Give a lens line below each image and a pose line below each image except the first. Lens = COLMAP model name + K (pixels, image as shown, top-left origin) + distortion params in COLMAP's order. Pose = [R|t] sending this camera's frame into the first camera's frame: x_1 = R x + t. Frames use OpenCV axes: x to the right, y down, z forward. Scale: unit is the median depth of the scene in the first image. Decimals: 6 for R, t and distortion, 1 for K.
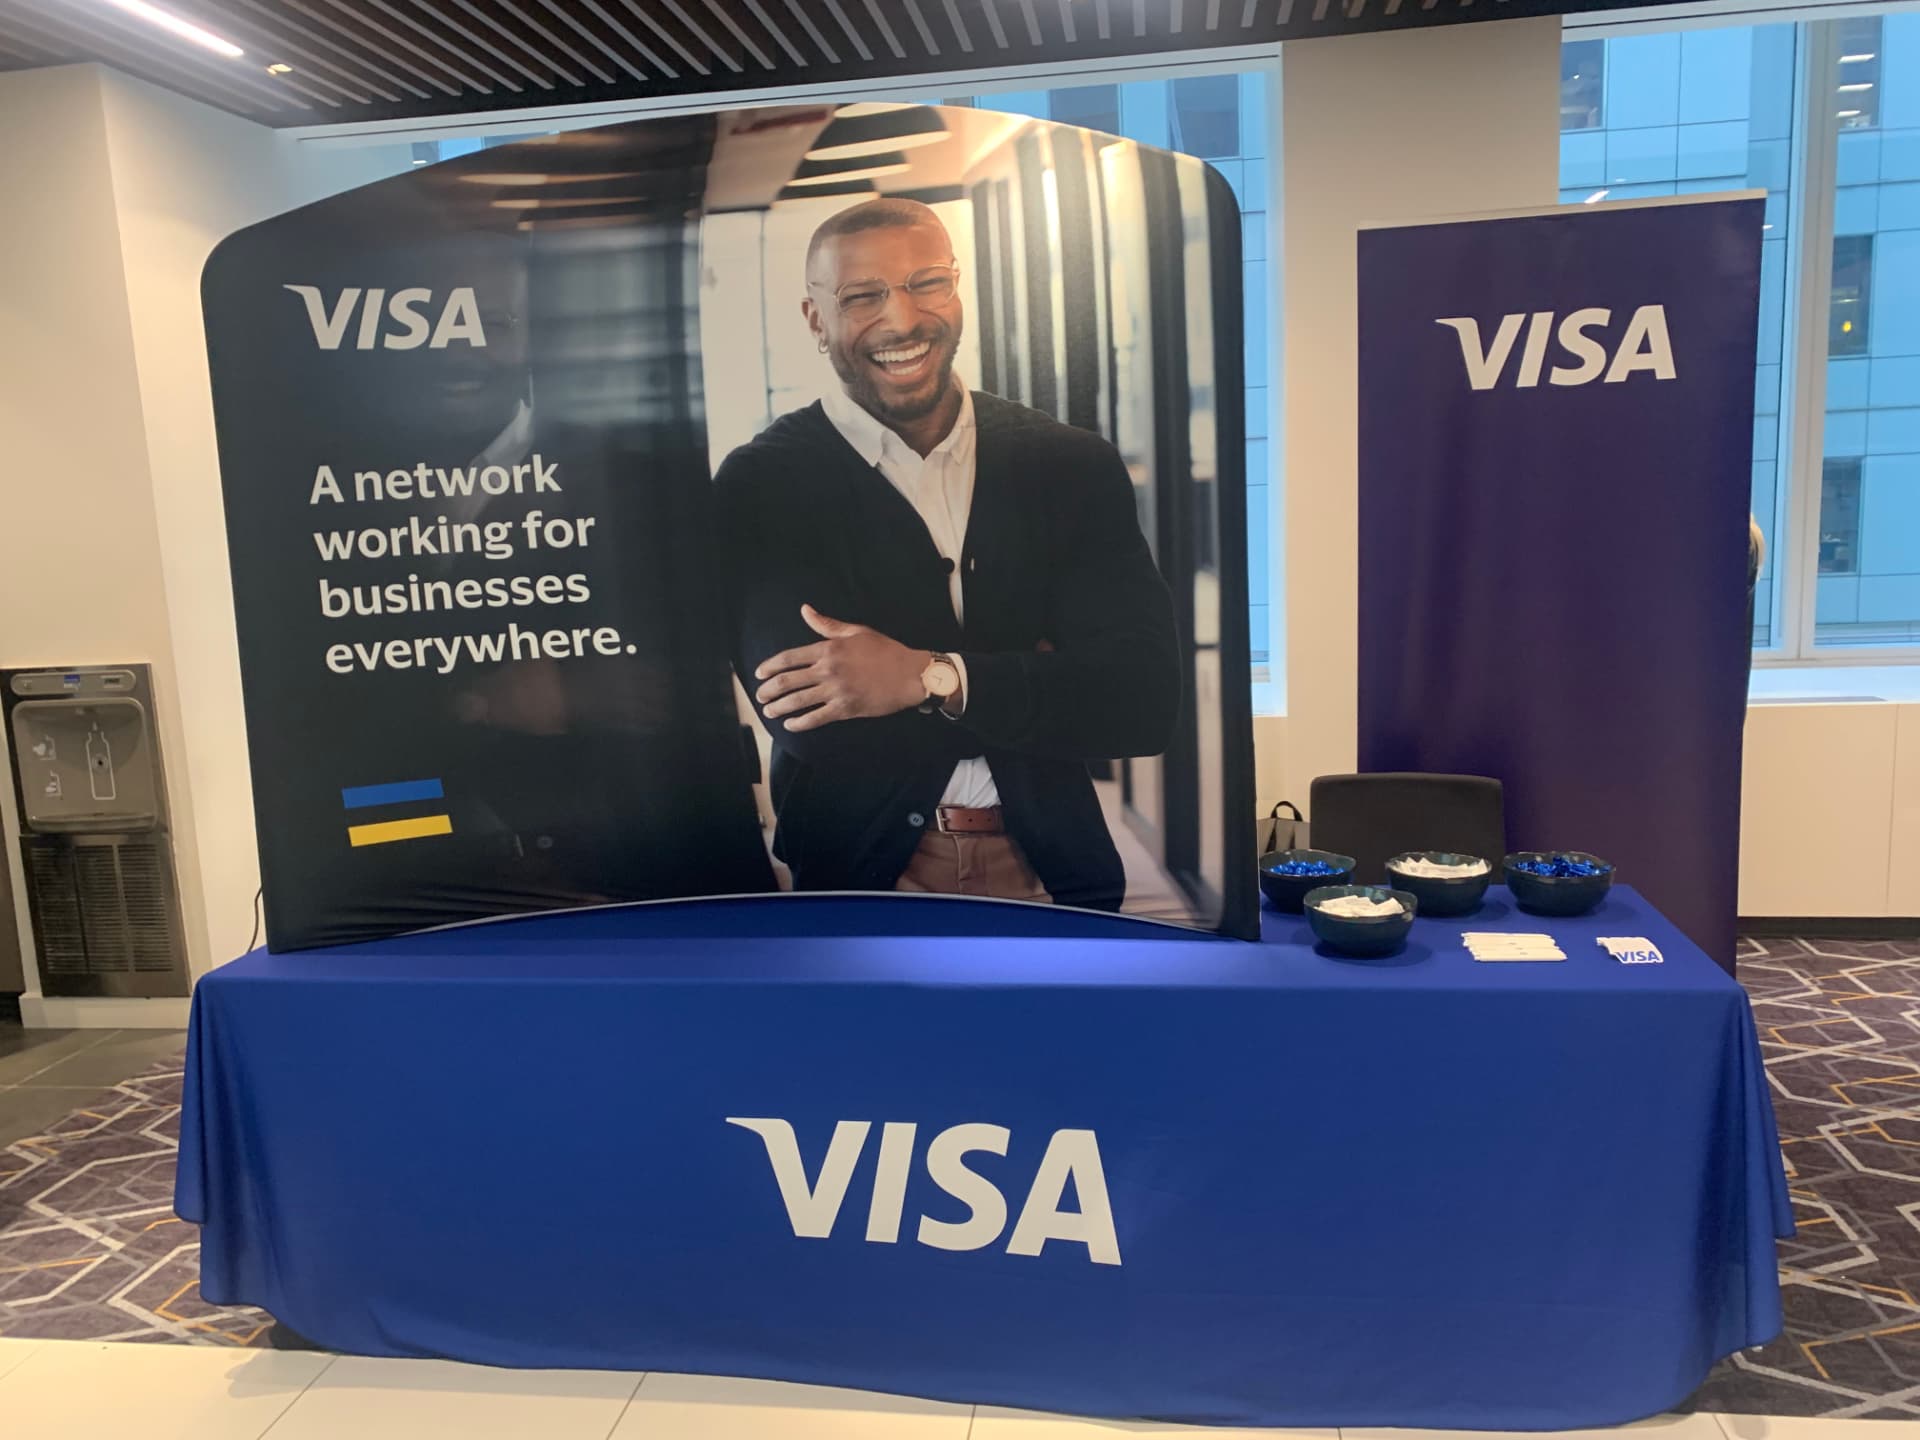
lens RADIAL K [[1456.3, 0, 954.3], [0, 1456.3, 759.2], [0, 0, 1]] dist [0.076371, -0.145774]
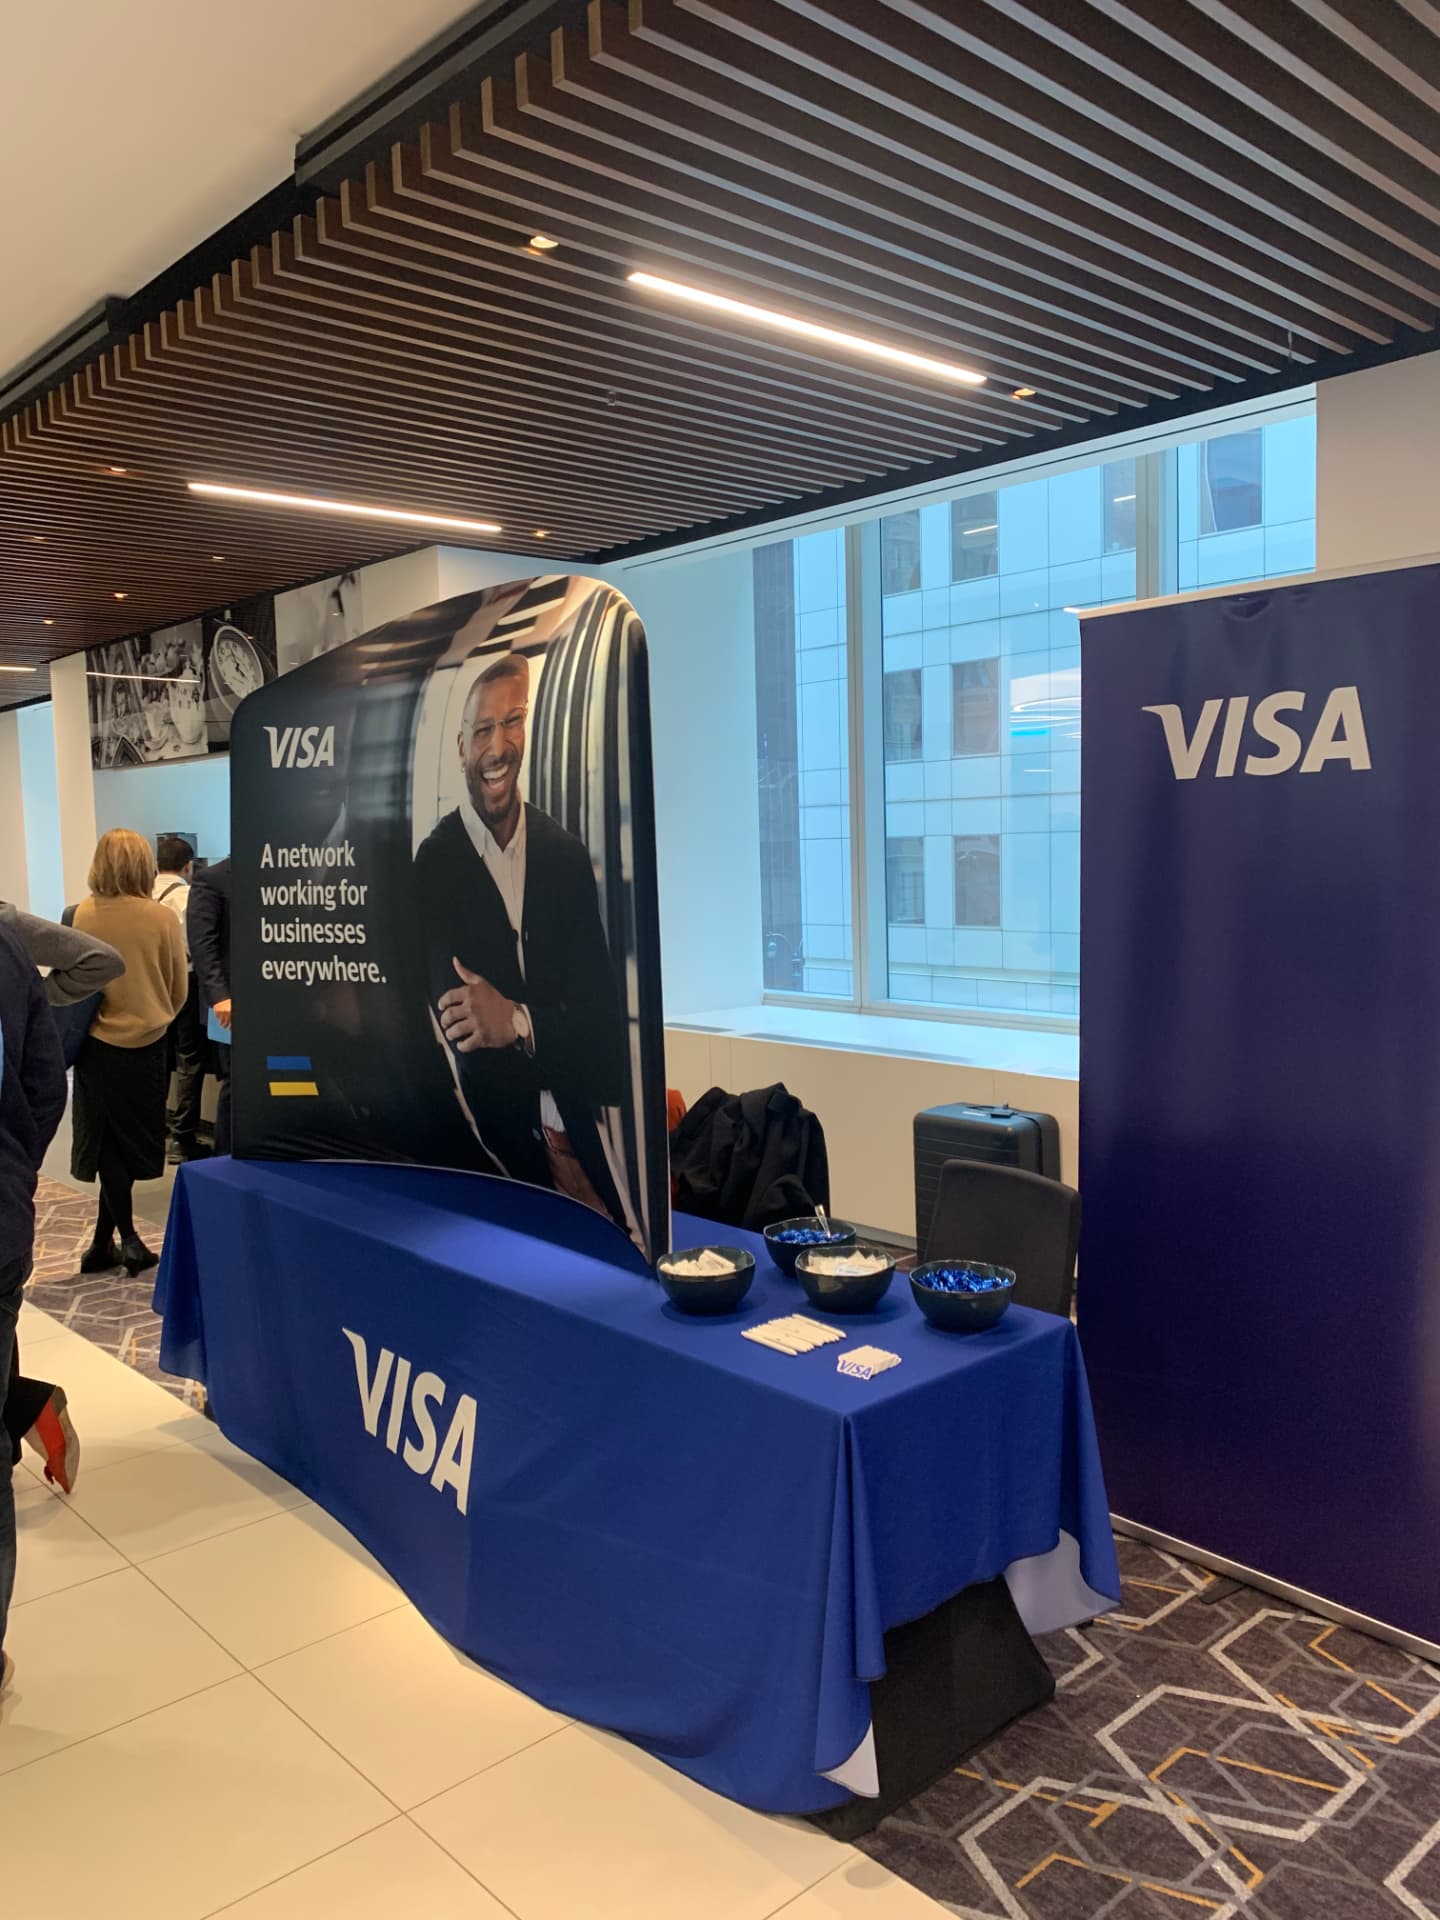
lens RADIAL K [[1456.3, 0, 725.0], [0, 1456.3, 987.3], [0, 0, 1]] dist [0.076371, -0.145774]
pose [[0.774556, 0.088154, -0.626332, 0.916280], [-0.117107, 0.993106, -0.005045, -0.100952], [0.621570, 0.077255, 0.779540, 0.123362]]
